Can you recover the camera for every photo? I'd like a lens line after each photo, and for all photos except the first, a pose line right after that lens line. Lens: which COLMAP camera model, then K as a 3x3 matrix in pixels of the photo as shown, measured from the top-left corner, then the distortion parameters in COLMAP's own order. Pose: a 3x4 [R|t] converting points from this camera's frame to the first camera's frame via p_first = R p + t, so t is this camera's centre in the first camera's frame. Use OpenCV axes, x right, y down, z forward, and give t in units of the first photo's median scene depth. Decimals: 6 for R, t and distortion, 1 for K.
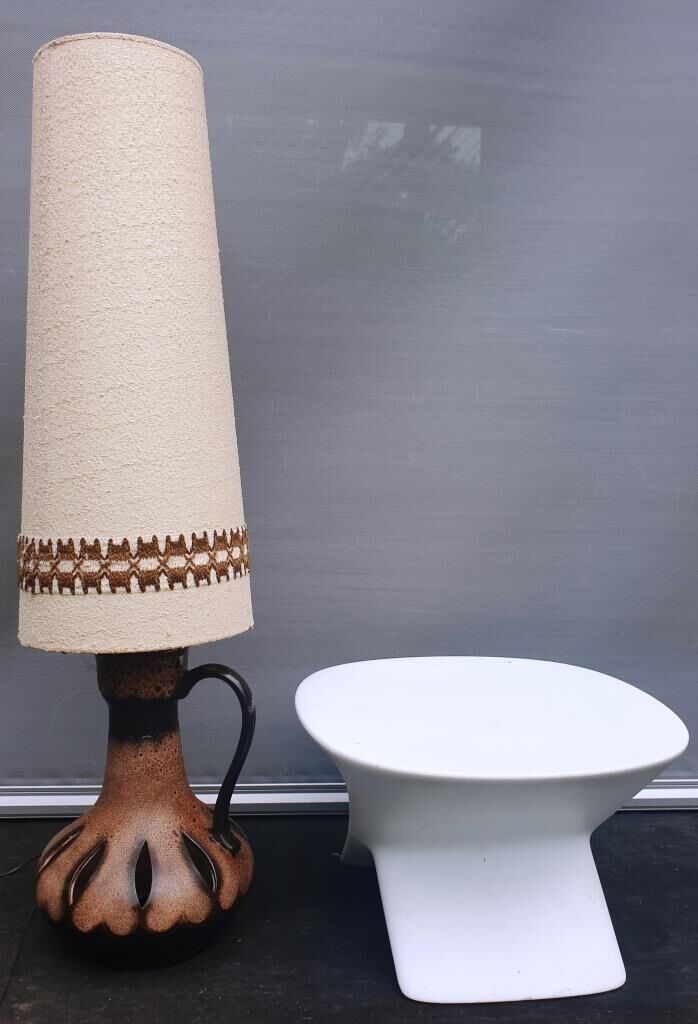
lens RADIAL K [[951.6, 0, 315.1], [0, 951.6, 510.2], [0, 0, 1]] dist [0.101773, -0.218527]
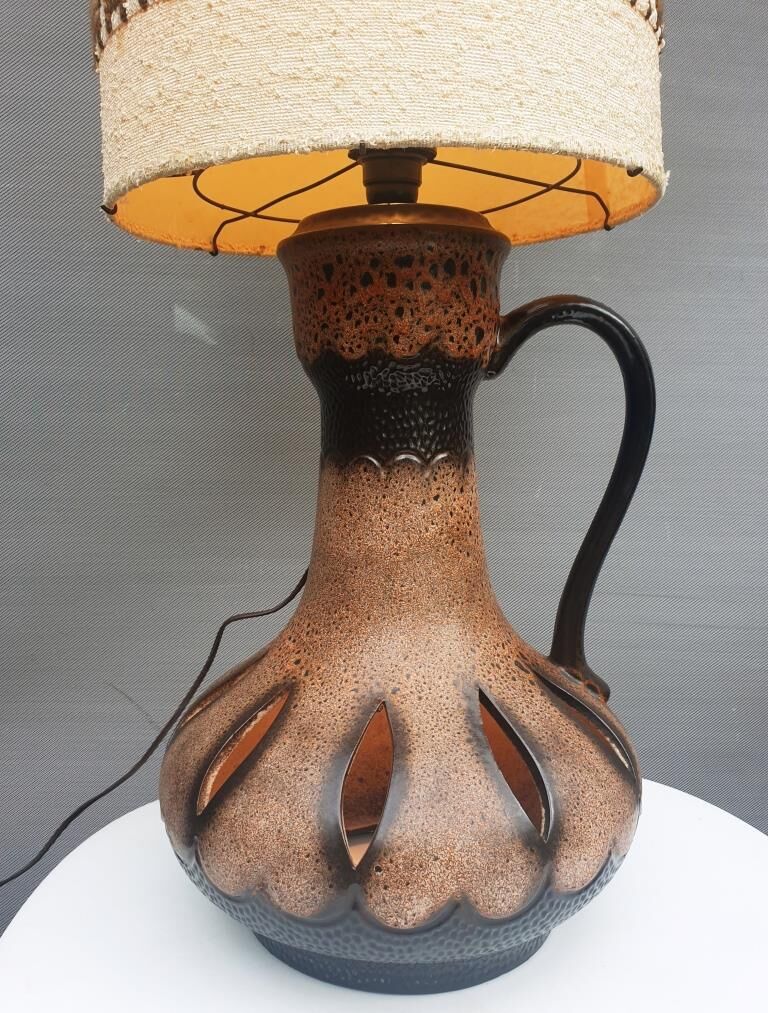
lens RADIAL K [[868.6, 0, 392.8], [0, 868.6, 525.0], [0, 0, 1]] dist [0.229642, -0.856263]
pose [[0.933472, -0.056937, 0.354103, -0.338836], [0.034578, 0.997006, 0.069159, 0.241016], [-0.356981, -0.052314, 0.932646, 0.648831]]
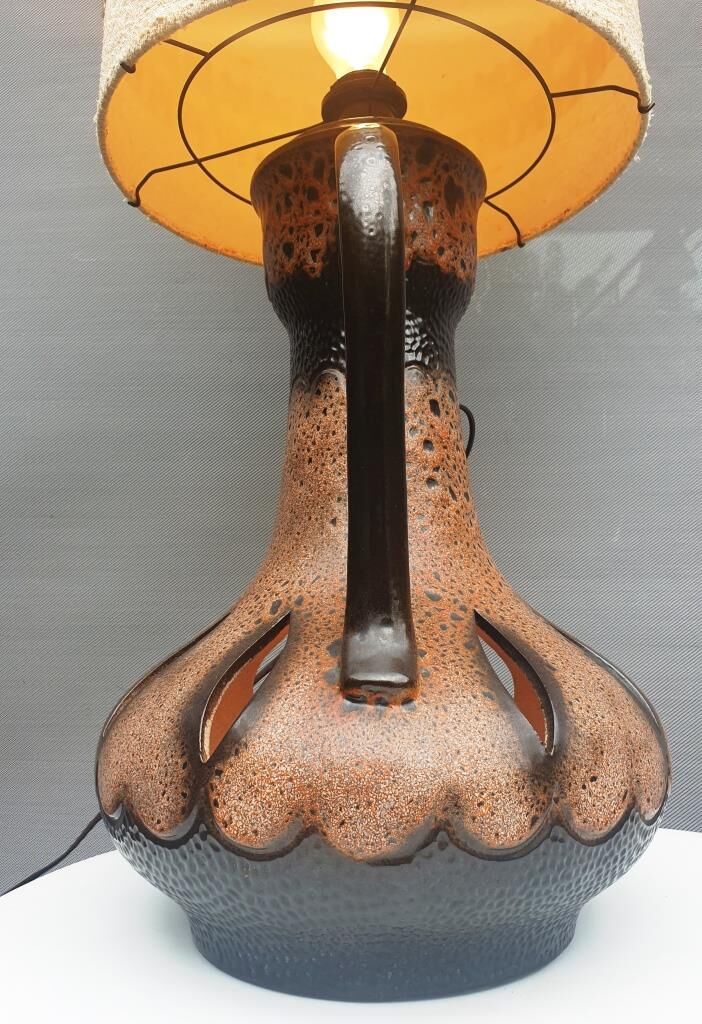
lens RADIAL K [[870.2, 0, 350.9], [0, 870.2, 534.0], [0, 0, 1]] dist [0.092289, -0.162163]
pose [[0.229921, -0.090952, -0.968950, 0.186864], [-0.070104, 0.991489, -0.109702, 0.342429], [0.970681, 0.093151, 0.221588, 0.951013]]
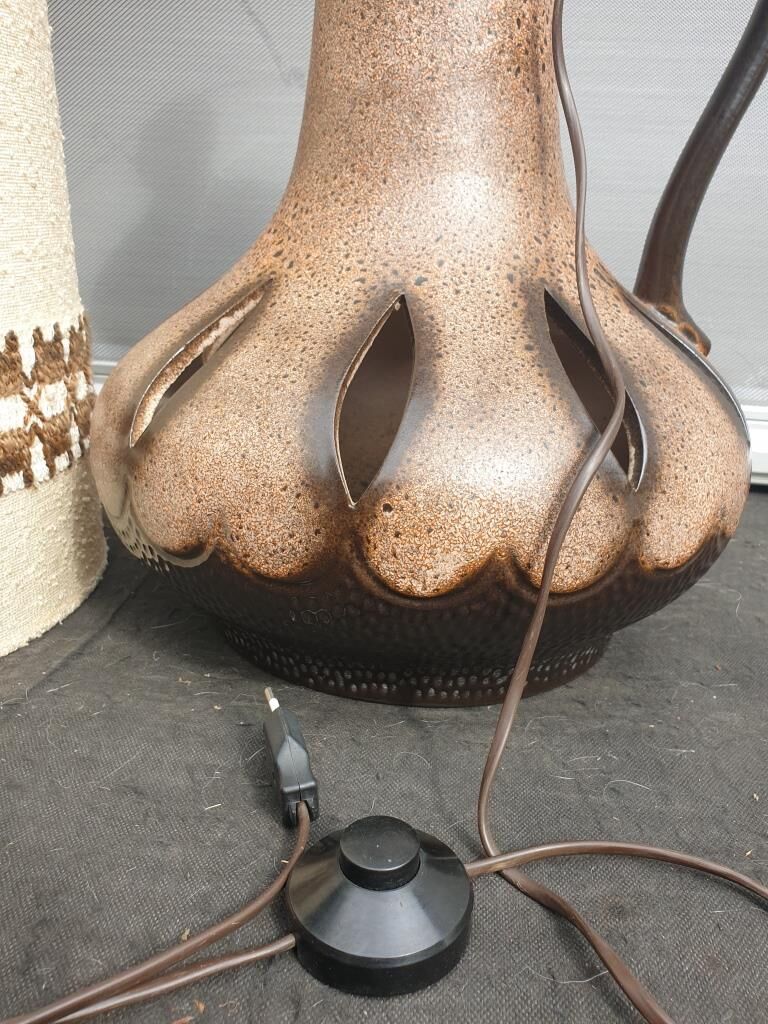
lens RADIAL K [[904.8, 0, 384.0], [0, 904.8, 512.0], [0, 0, 1]] dist [0.016066, -0.006055]
pose [[0.943108, -0.083633, 0.321797, -0.308795], [-0.001175, 0.967003, 0.254763, 0.334569], [-0.332486, -0.240647, 0.911889, 0.743433]]
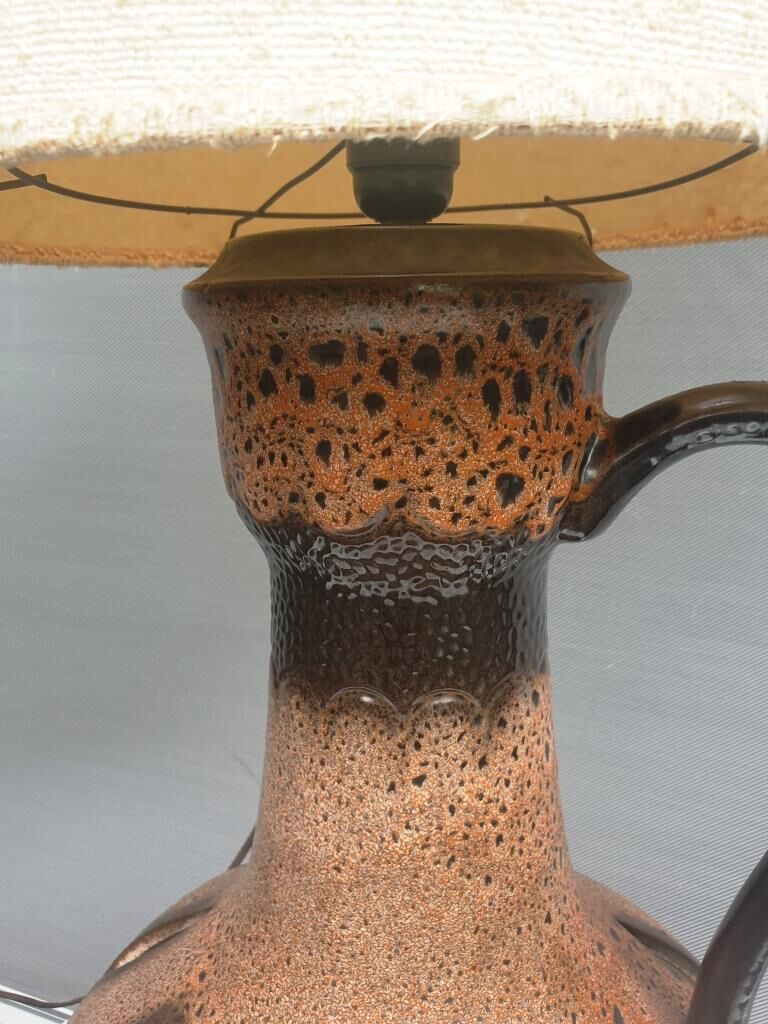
lens RADIAL K [[887.3, 0, 381.2], [0, 887.3, 519.6], [0, 0, 1]] dist [0.094526, -0.302976]
pose [[0.998011, 0.014810, -0.061284, -0.179315], [-0.004932, 0.987380, 0.158292, 0.163452], [0.062855, -0.157675, 0.985489, 0.808592]]
